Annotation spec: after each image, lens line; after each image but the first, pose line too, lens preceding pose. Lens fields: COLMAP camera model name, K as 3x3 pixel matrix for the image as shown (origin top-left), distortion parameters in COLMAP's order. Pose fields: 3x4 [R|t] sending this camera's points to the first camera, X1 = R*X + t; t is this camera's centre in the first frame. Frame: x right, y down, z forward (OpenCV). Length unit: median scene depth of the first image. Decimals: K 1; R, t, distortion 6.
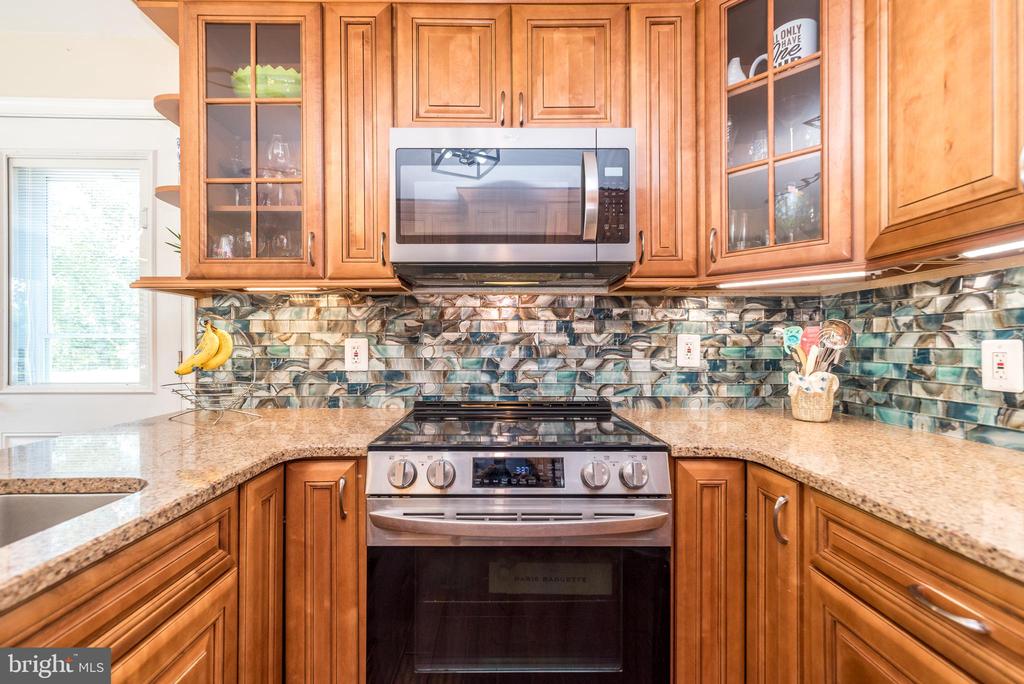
lens RADIAL K [[450.9, 0, 508.8], [0, 450.9, 341.2], [0, 0, 1]] dist [0.011015, -0.000209]
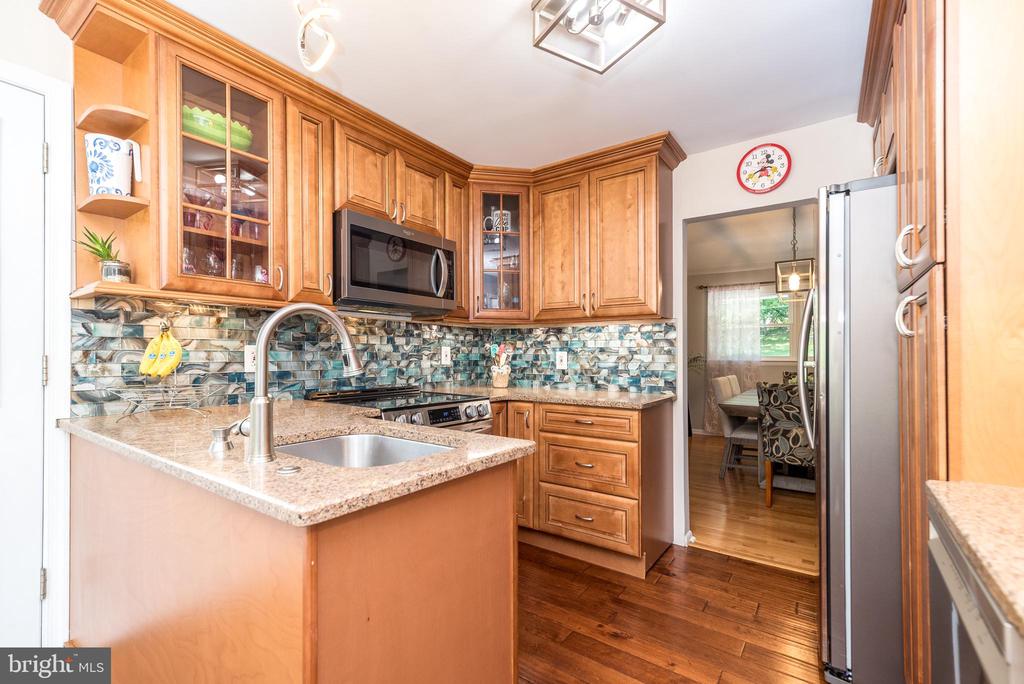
lens RADIAL K [[450.9, 0, 506.7], [0, 450.9, 348.5], [0, 0, 1]] dist [0.011015, -0.000209]
pose [[0.595040, 0.013562, 0.803582, -0.908707], [-0.014690, 0.999874, -0.005997, -0.000487], [-0.803562, -0.008236, 0.595164, -0.267636]]
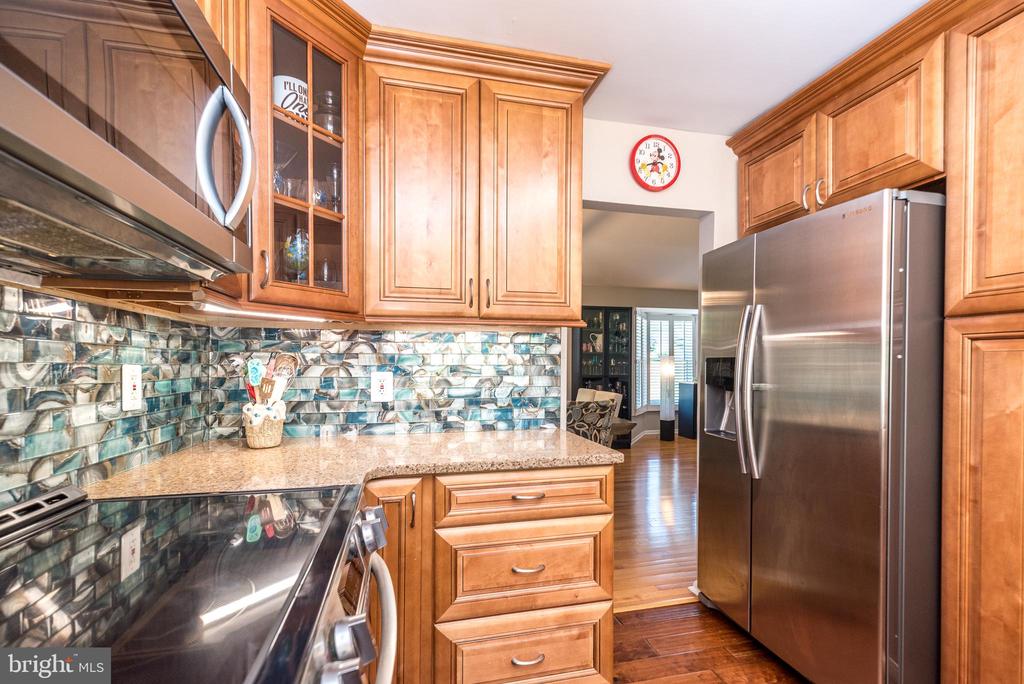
lens RADIAL K [[450.9, 0, 507.7], [0, 450.9, 365.5], [0, 0, 1]] dist [0.011015, -0.000209]
pose [[-0.219650, -0.004107, 0.975570, -0.434469], [-0.013719, 0.999905, 0.001120, -0.022618], [-0.975482, -0.013138, -0.219685, 0.581960]]
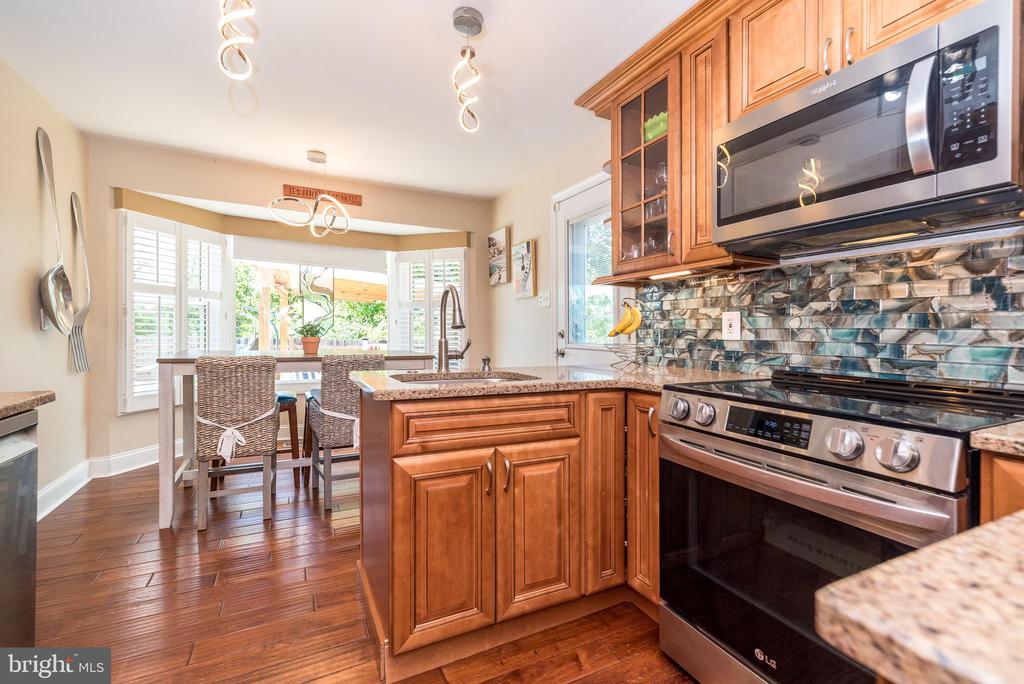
lens RADIAL K [[450.9, 0, 515.6], [0, 450.9, 335.1], [0, 0, 1]] dist [0.011015, -0.000209]
pose [[0.446638, 0.011391, -0.894642, 0.442408], [-0.003185, 0.999933, 0.011141, 0.042260], [0.894709, -0.002127, 0.446644, -0.000772]]
